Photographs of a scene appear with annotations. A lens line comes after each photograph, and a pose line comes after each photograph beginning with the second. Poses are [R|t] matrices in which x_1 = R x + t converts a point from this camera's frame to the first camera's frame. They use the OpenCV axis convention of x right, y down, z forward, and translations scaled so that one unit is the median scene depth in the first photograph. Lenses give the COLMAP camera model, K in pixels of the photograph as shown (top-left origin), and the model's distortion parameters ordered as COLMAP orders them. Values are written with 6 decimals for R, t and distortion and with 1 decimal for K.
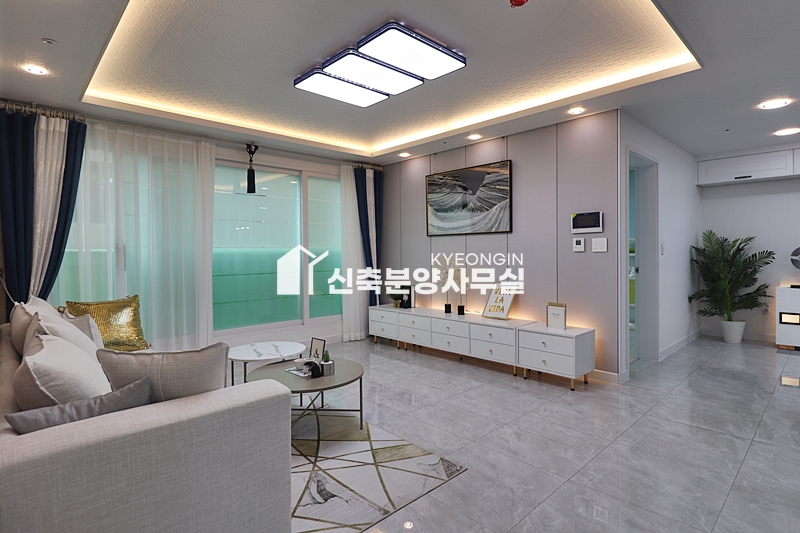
lens RADIAL K [[418.0, 0, 399.5], [0, 418.0, 266.3], [0, 0, 1]] dist [-0.003856, -0.005034]
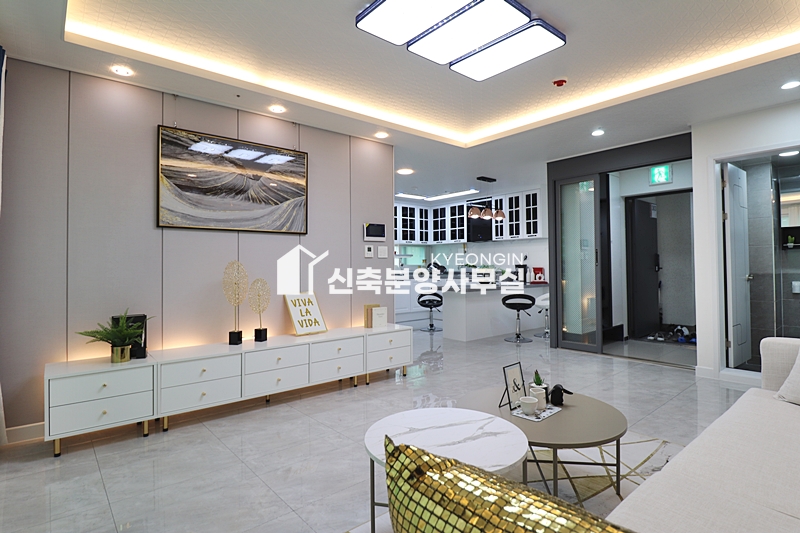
lens RADIAL K [[418.0, 0, 404.5], [0, 418.0, 262.1], [0, 0, 1]] dist [-0.003856, -0.005034]
pose [[0.036825, 0.021452, 0.999091, -0.619918], [0.043193, 0.998801, -0.023038, 0.006554], [-0.998388, 0.044002, 0.035854, 0.781128]]
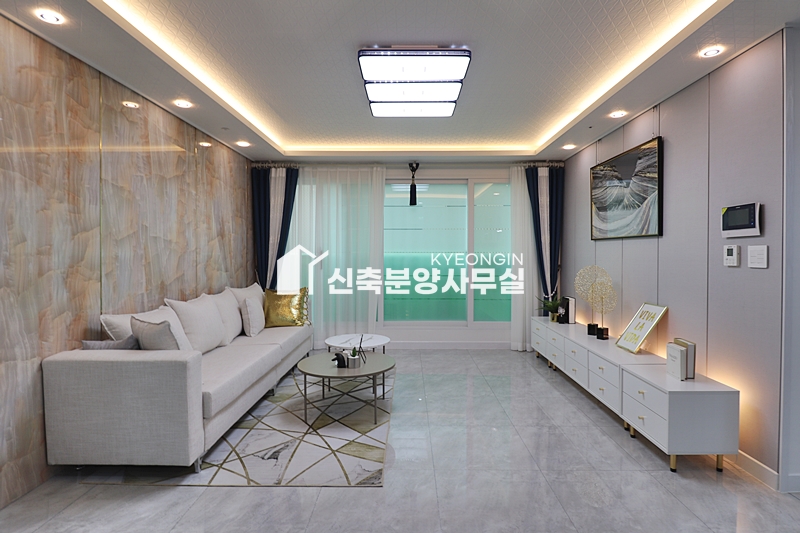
lens RADIAL K [[418.0, 0, 401.5], [0, 418.0, 263.8], [0, 0, 1]] dist [-0.003856, -0.005034]
pose [[0.718991, 0.028341, -0.694442, 0.459545], [-0.029960, 0.999503, 0.009772, -0.026629], [0.694374, 0.013779, 0.719483, 0.168396]]
